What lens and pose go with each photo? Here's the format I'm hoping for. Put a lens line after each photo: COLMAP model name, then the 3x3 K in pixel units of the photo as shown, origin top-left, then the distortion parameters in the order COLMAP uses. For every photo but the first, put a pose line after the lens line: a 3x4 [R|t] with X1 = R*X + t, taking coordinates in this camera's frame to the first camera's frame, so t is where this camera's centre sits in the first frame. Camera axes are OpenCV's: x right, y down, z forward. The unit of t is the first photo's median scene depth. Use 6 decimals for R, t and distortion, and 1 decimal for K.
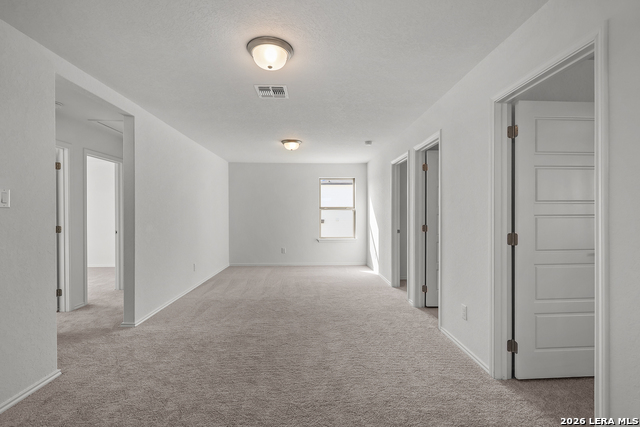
lens RADIAL K [[295.6, 0, 318.6], [0, 295.6, 212.9], [0, 0, 1]] dist [-0.004674, 0.000693]
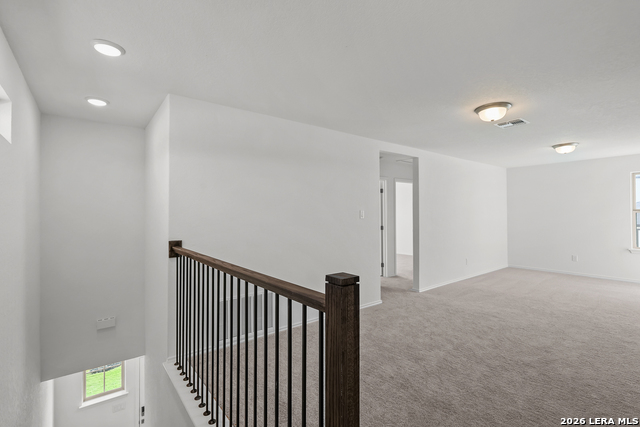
lens RADIAL K [[295.6, 0, 318.6], [0, 295.6, 212.9], [0, 0, 1]] dist [-0.004674, 0.000693]
pose [[0.584438, -0.007361, -0.811405, 0.349387], [0.009980, 0.999948, -0.001883, -0.039606], [0.811377, -0.006998, 0.584481, -0.357142]]
